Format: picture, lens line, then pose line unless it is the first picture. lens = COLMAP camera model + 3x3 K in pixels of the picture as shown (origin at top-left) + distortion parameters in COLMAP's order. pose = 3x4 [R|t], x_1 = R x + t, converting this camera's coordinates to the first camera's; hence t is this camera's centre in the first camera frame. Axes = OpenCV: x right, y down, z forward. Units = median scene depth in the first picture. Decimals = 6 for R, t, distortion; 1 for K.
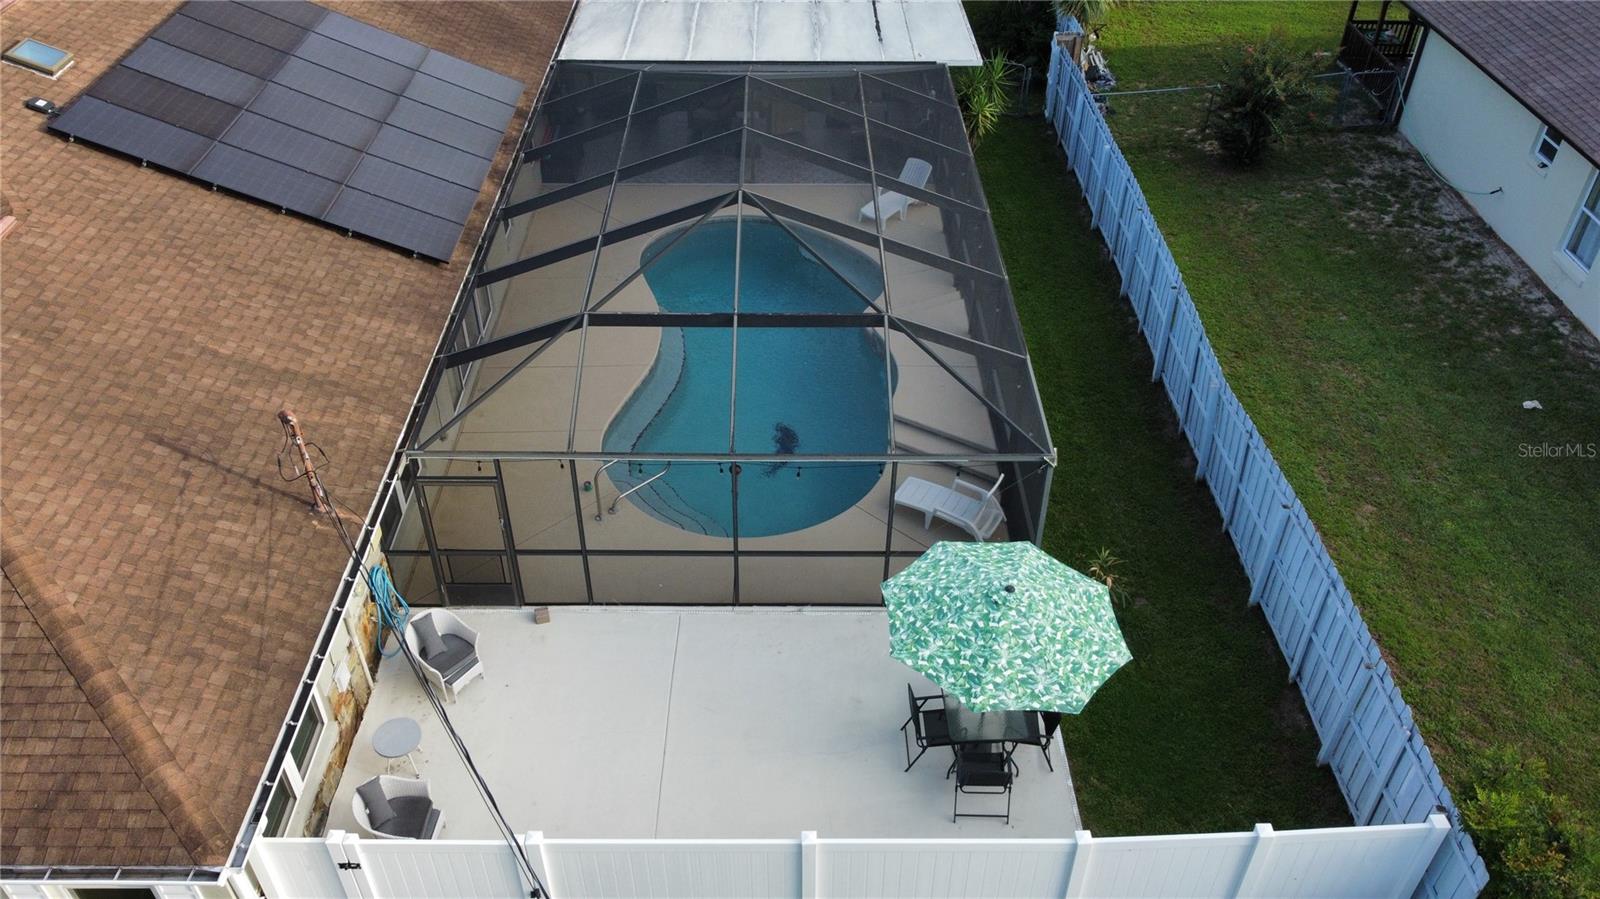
lens RADIAL K [[1211.1, 0, 800.0], [0, 1211.1, 449.5], [0, 0, 1]] dist [-0.003748, 0.000452]
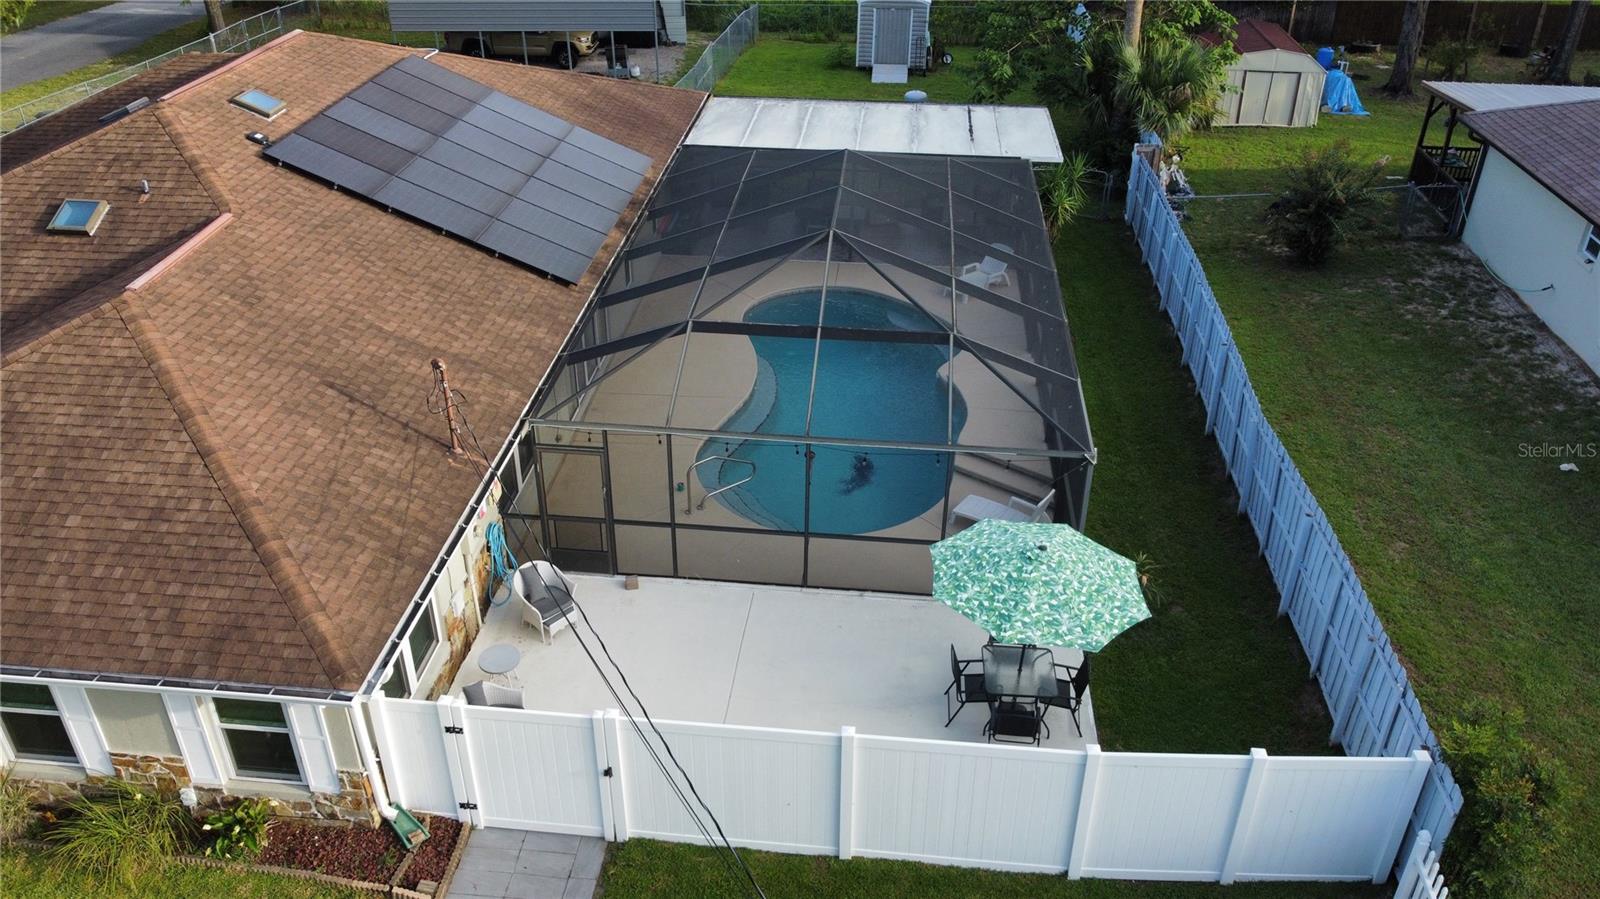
lens RADIAL K [[1211.1, 0, 800.0], [0, 1211.1, 449.5], [0, 0, 1]] dist [-0.003748, 0.000452]
pose [[0.994812, 0.054061, -0.086180, 0.034027], [-0.064496, 0.990272, -0.123296, 0.148933], [0.078676, 0.128215, 0.988621, -0.121446]]
